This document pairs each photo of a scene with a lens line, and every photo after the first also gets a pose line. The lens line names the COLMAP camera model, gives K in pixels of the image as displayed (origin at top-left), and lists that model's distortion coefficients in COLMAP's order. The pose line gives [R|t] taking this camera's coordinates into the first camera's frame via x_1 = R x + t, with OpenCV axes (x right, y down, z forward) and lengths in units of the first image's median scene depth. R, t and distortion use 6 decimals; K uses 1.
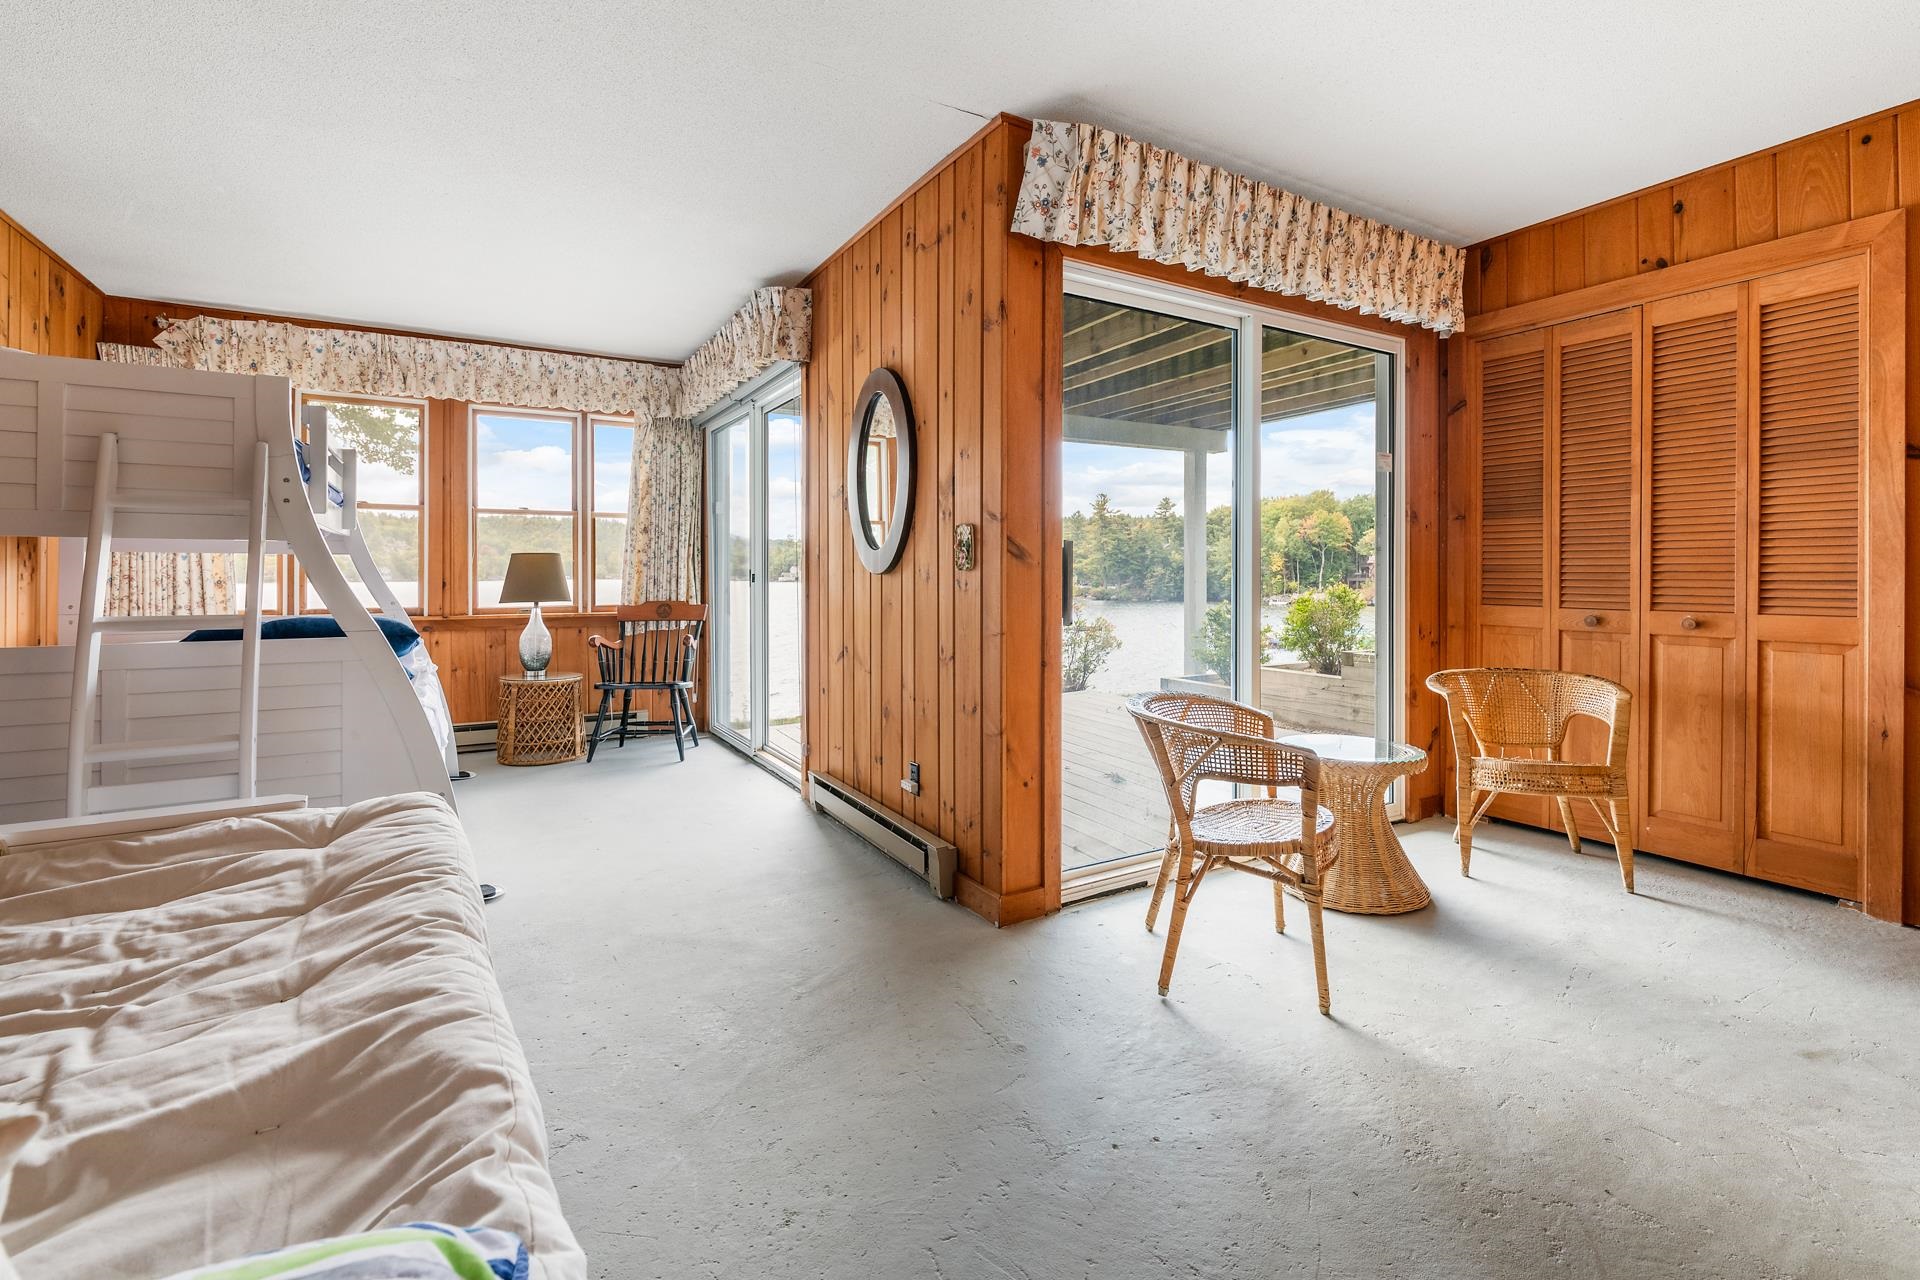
lens RADIAL K [[844.9, 0, 969.8], [0, 844.9, 579.4], [0, 0, 1]] dist [-0.005274, -0.001799]
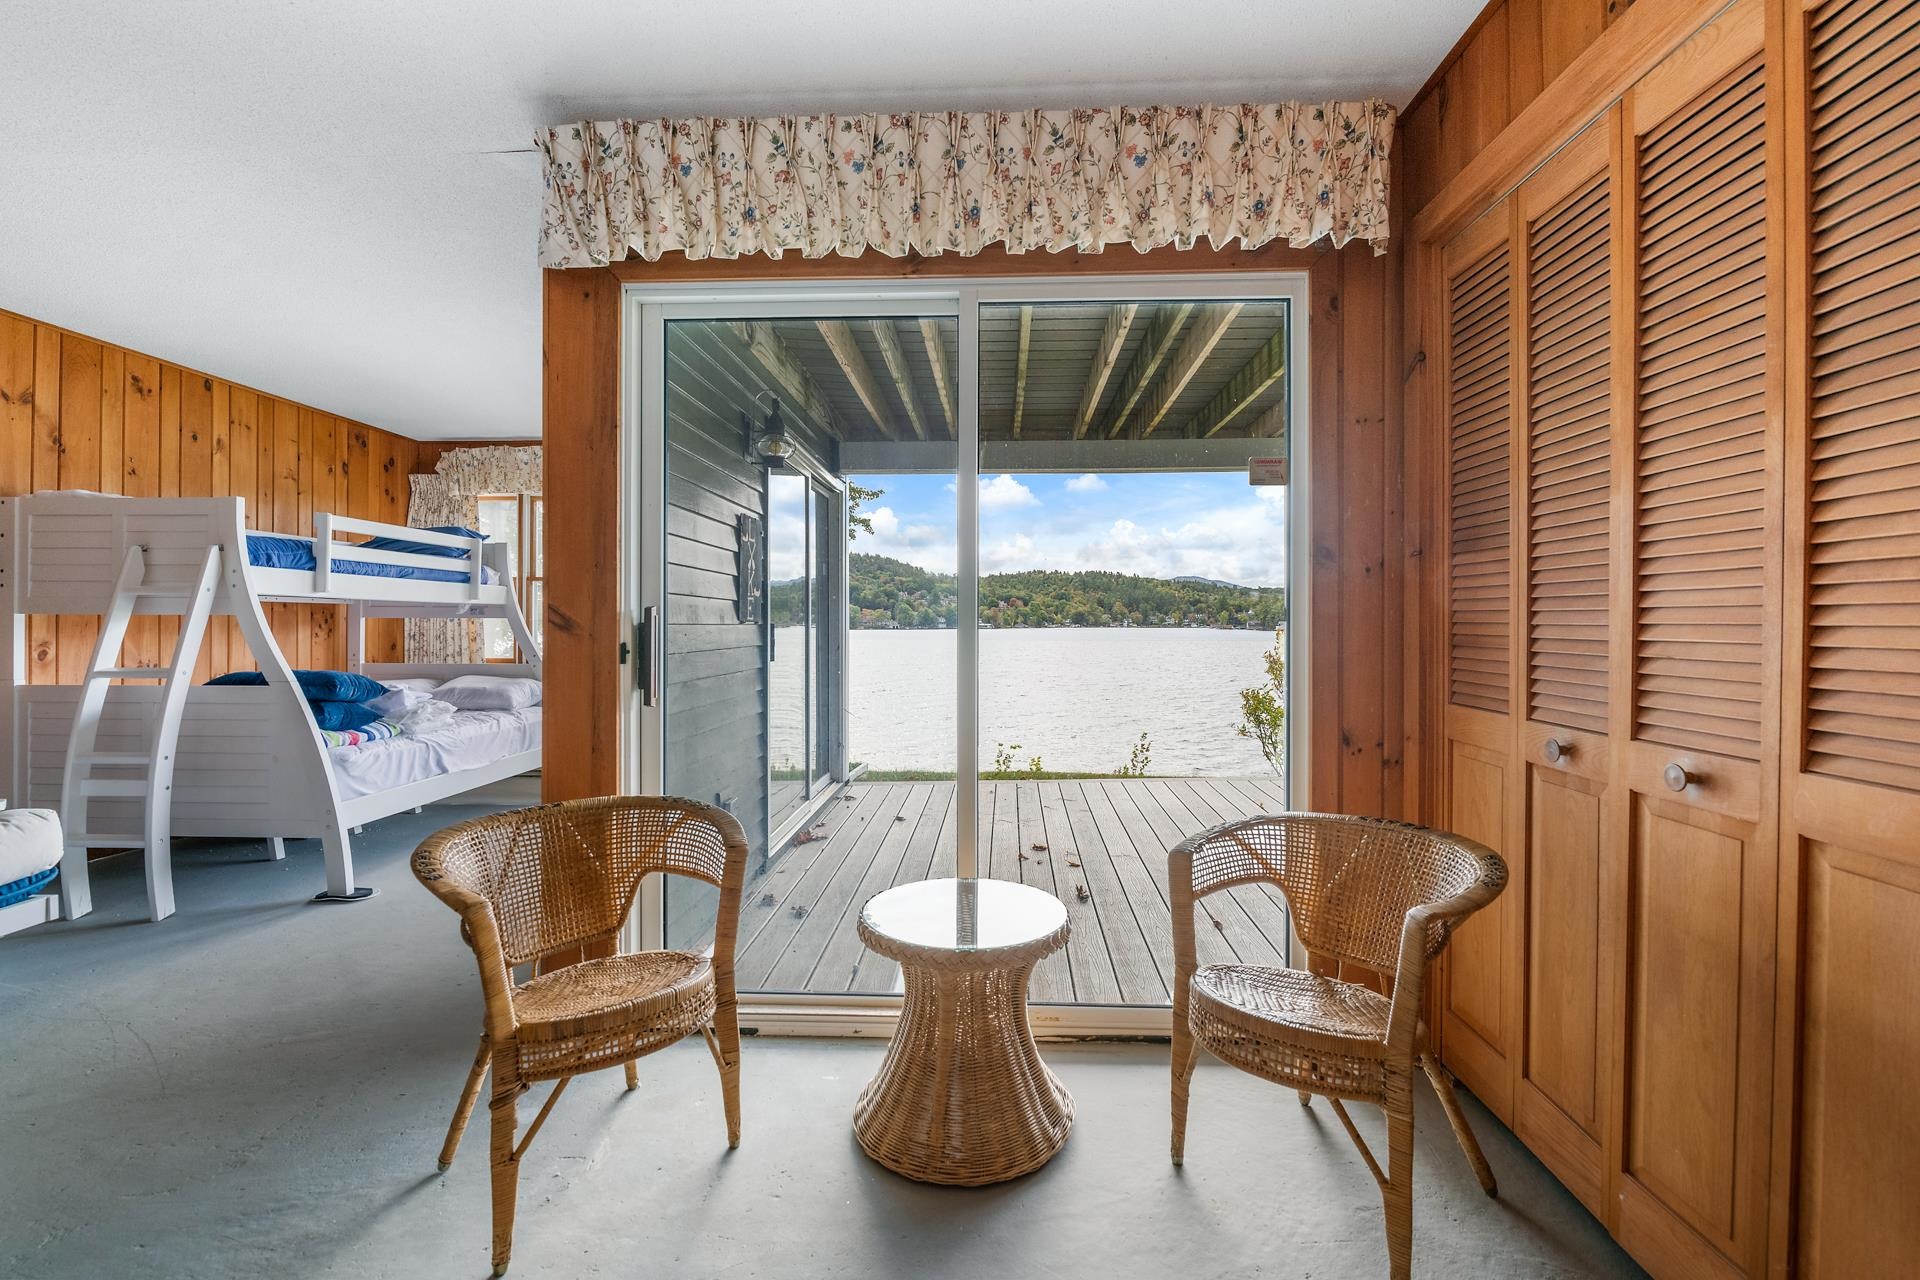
lens RADIAL K [[844.9, 0, 956.0], [0, 844.9, 616.6], [0, 0, 1]] dist [-0.005274, -0.001799]
pose [[0.834127, -0.003868, -0.551560, 0.673888], [-0.003383, 0.999921, -0.012129, -0.022119], [0.551563, 0.011983, 0.834047, 0.355907]]
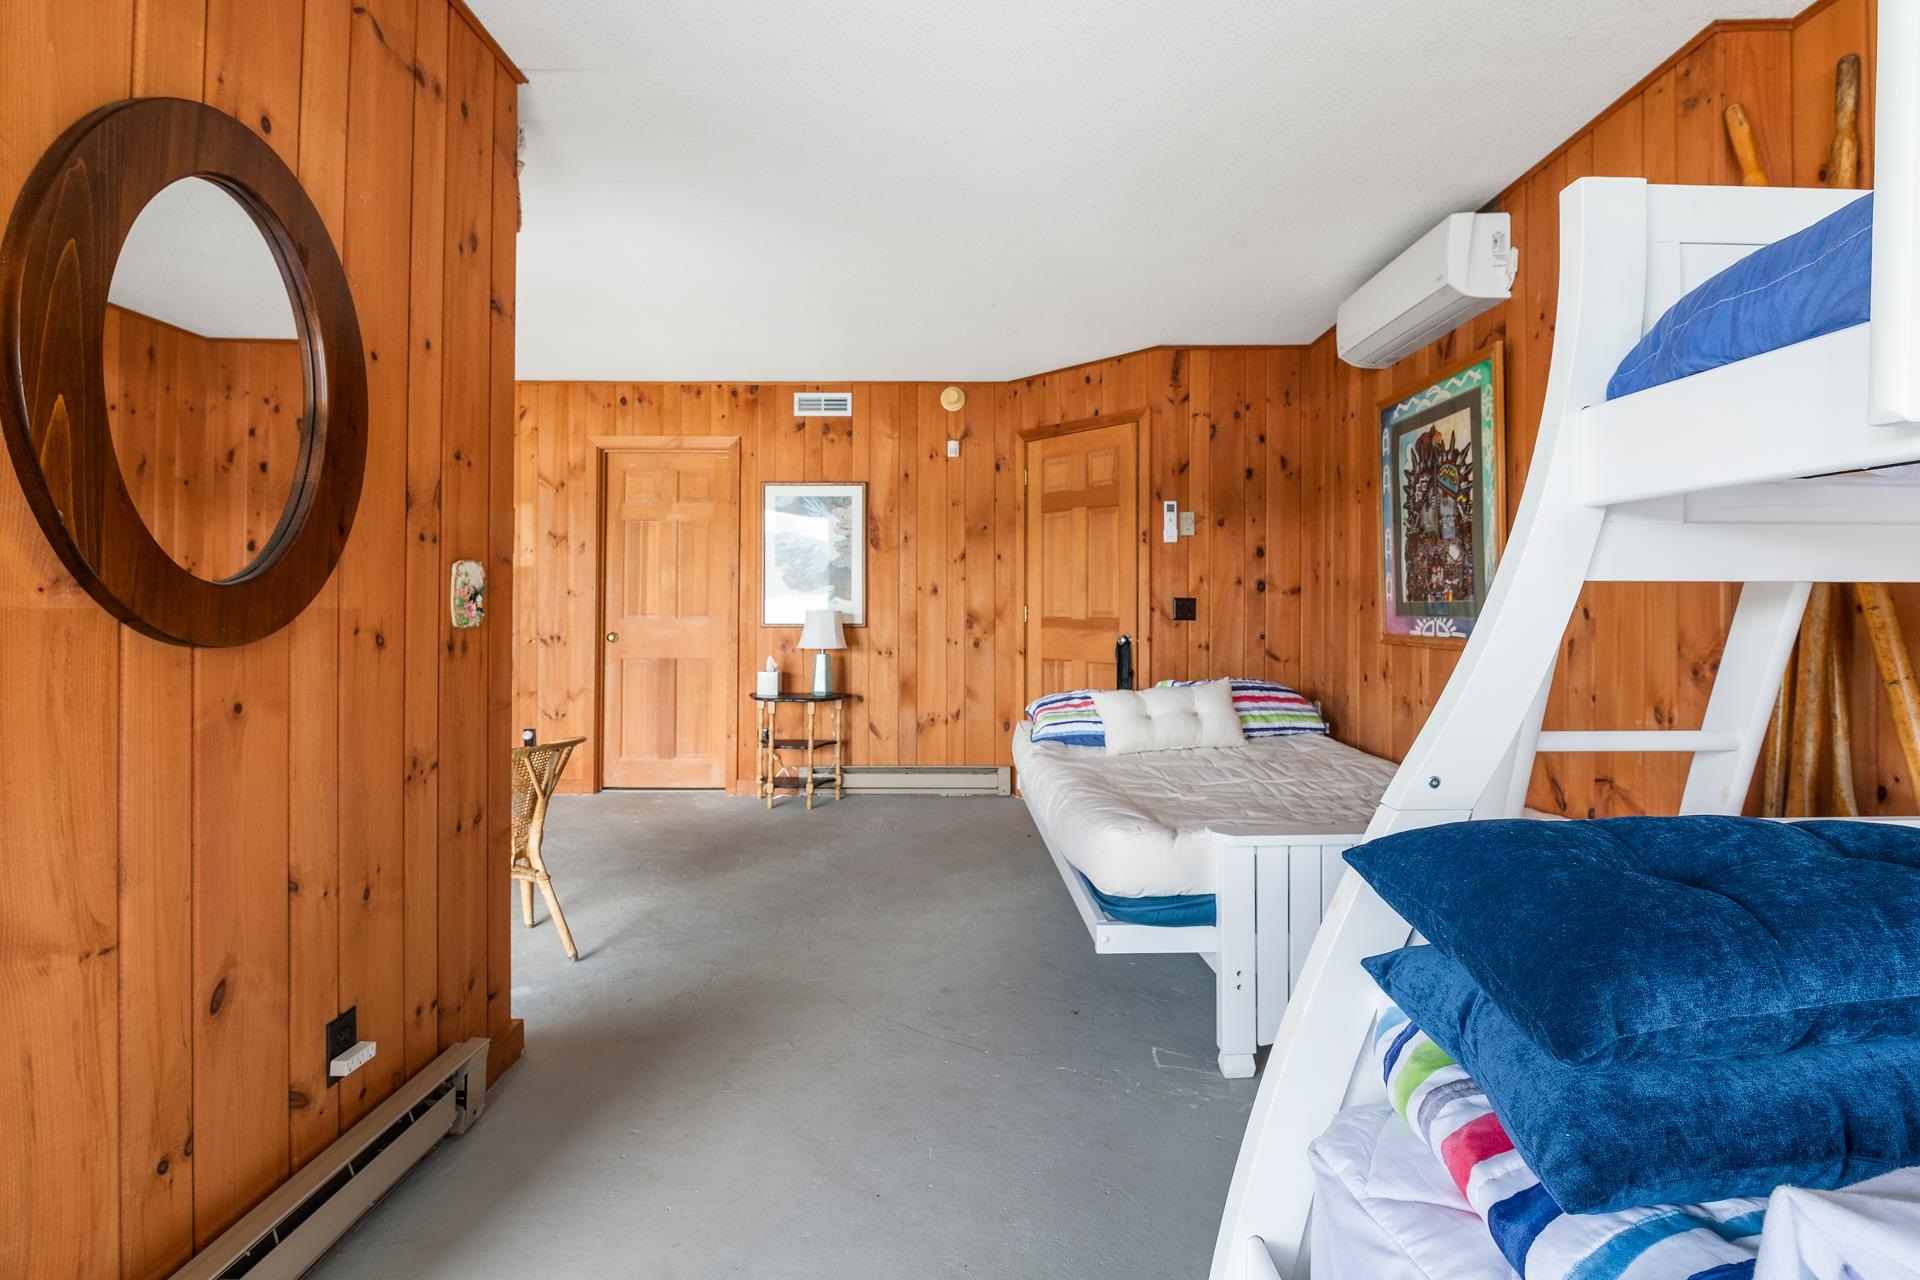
lens RADIAL K [[844.9, 0, 976.8], [0, 844.9, 603.0], [0, 0, 1]] dist [-0.005274, -0.001799]
pose [[-0.853615, 0.000016, 0.520904, -0.570573], [-0.000200, 1.000000, -0.000359, -0.024600], [-0.520904, -0.000411, -0.853615, 1.085613]]
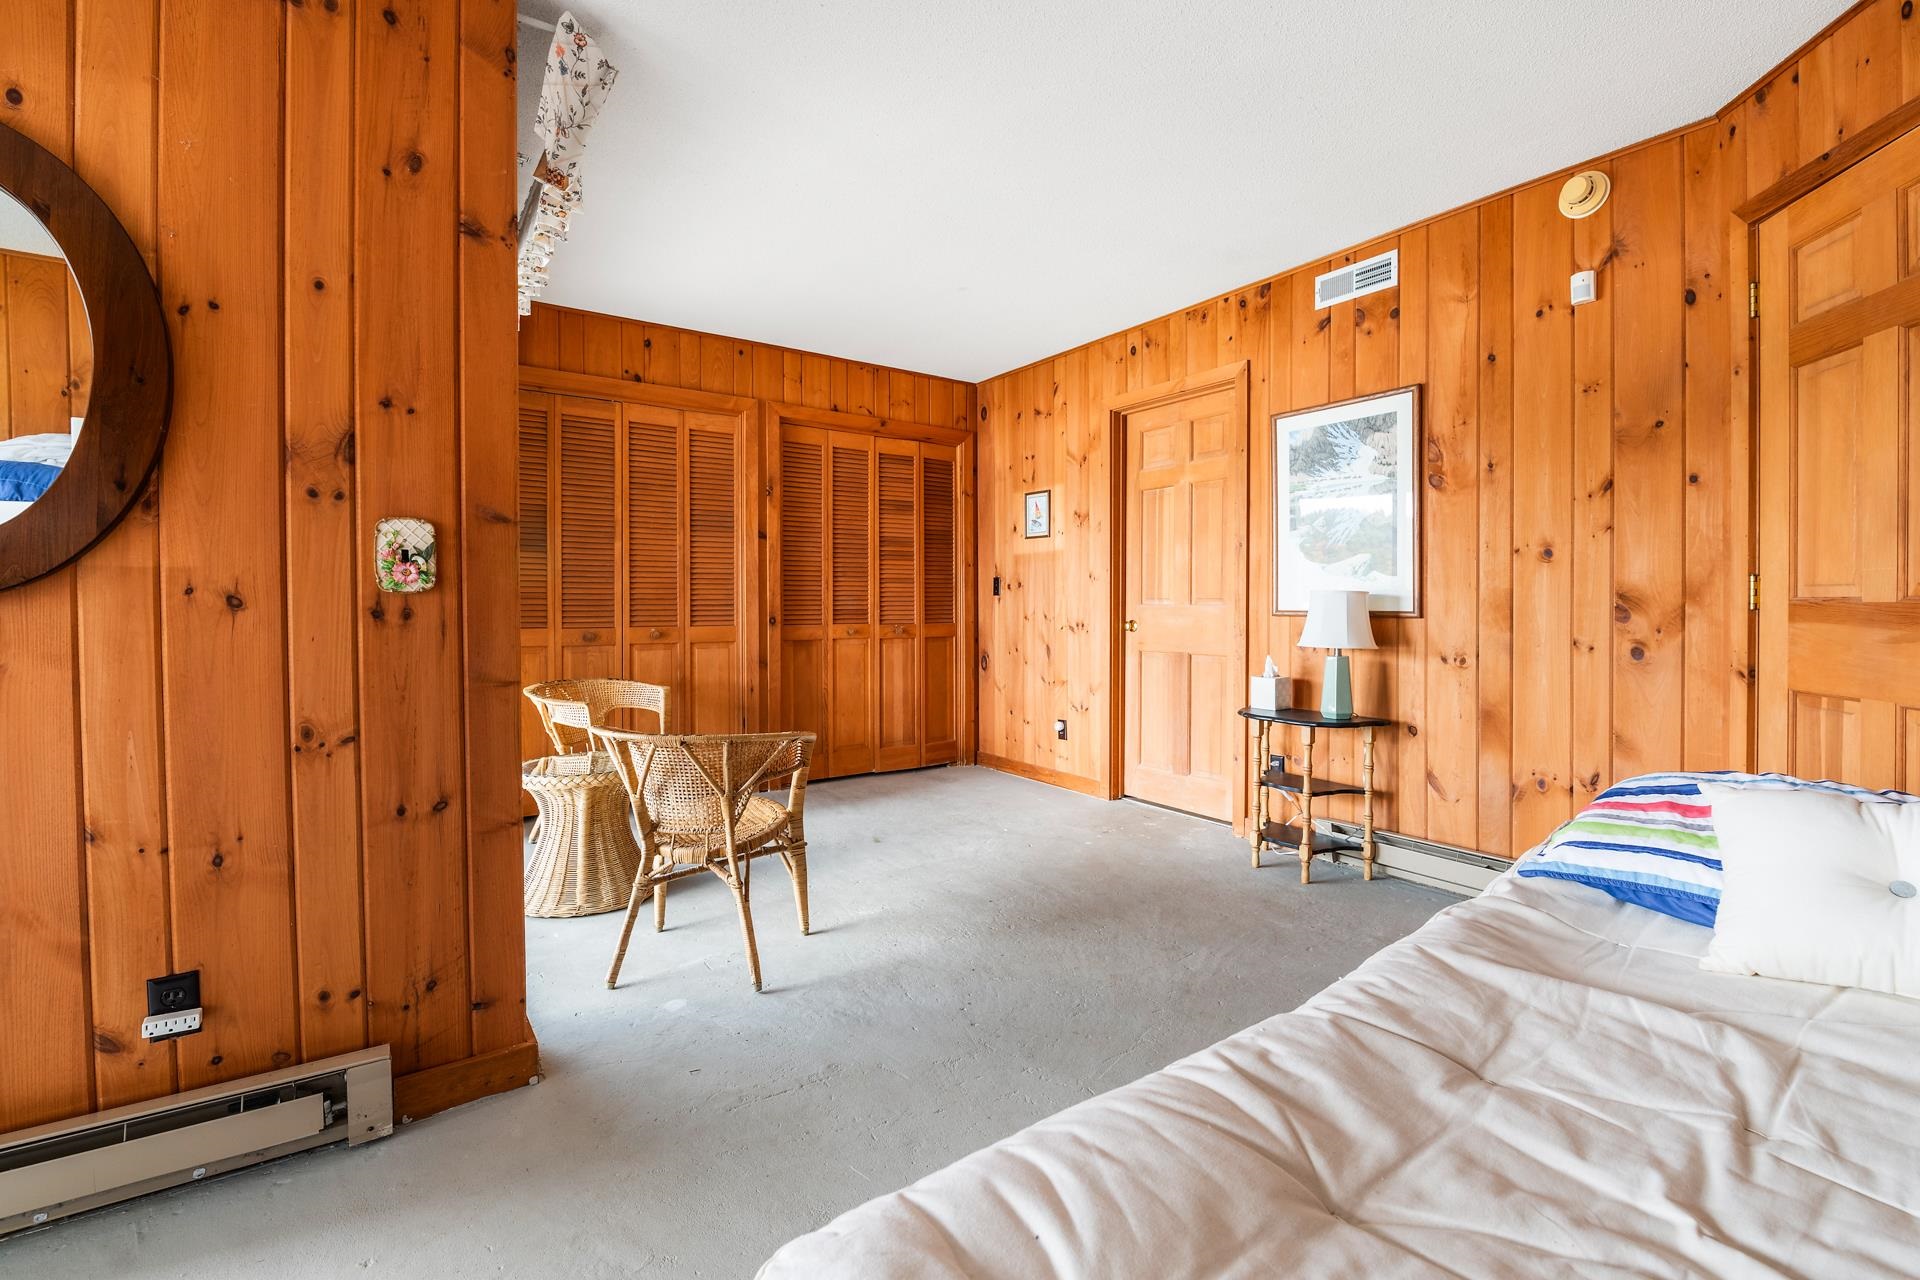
lens RADIAL K [[844.9, 0, 929.1], [0, 844.9, 614.6], [0, 0, 1]] dist [-0.005274, -0.001799]
pose [[-0.068894, -0.015187, 0.997508, -0.518323], [0.004616, 0.999869, 0.015542, -0.002214], [-0.997613, 0.005675, -0.068815, 0.518950]]
